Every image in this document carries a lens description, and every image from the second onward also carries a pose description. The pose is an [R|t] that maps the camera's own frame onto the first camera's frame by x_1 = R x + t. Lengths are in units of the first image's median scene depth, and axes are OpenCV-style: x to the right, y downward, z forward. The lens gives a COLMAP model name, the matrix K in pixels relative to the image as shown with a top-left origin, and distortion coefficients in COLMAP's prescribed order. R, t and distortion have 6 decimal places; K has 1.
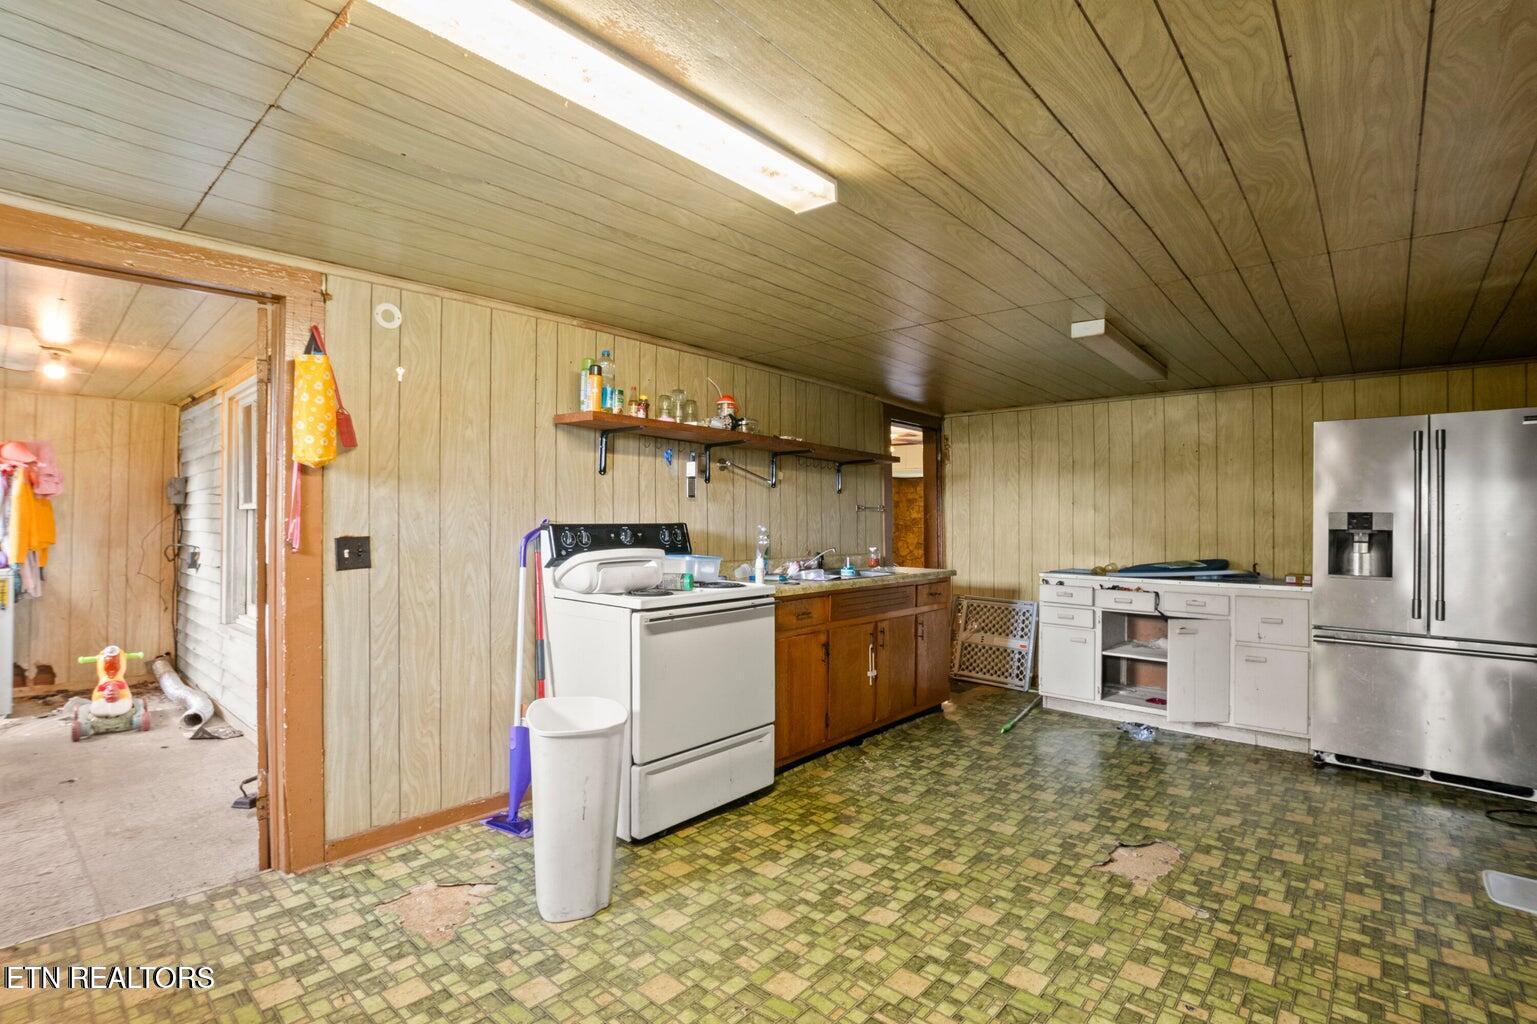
lens RADIAL K [[707.2, 0, 768.0], [0, 707.2, 514.7], [0, 0, 1]] dist [-0.021495, 0.001185]
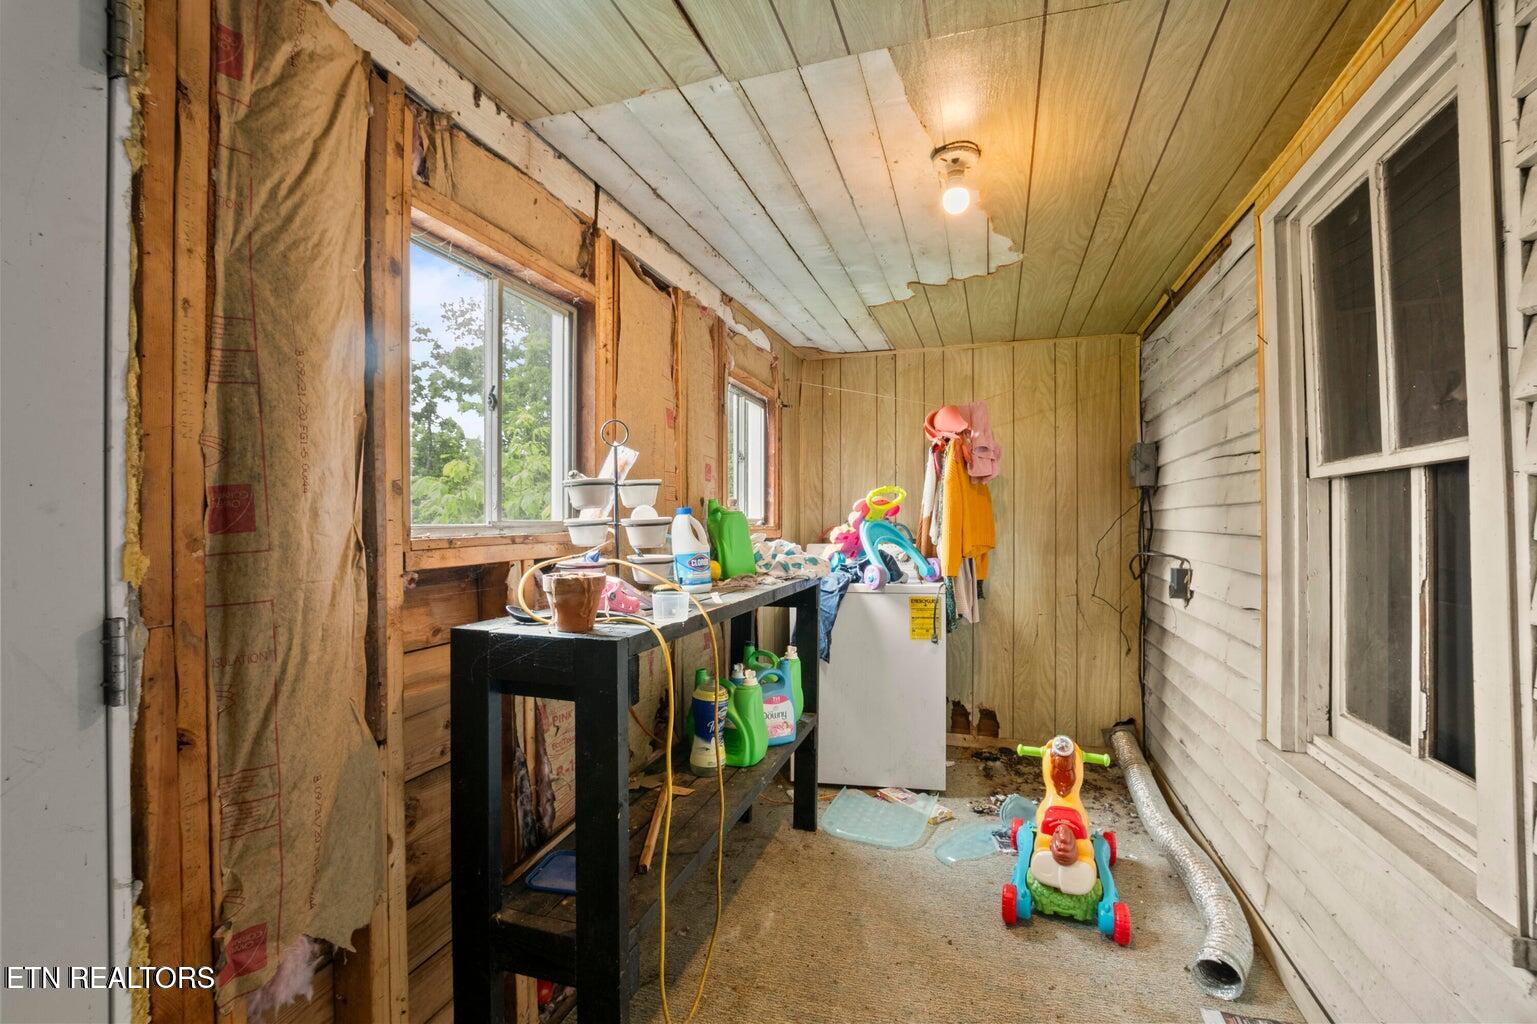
lens RADIAL K [[675.2, 0, 766.6], [0, 675.2, 516.7], [0, 0, 1]] dist [-0.032033, -0.000085]
pose [[0.396411, -0.015382, -0.917944, -0.471888], [0.017268, 0.999808, -0.009297, 0.011753], [0.917911, -0.012166, 0.396600, 0.494484]]
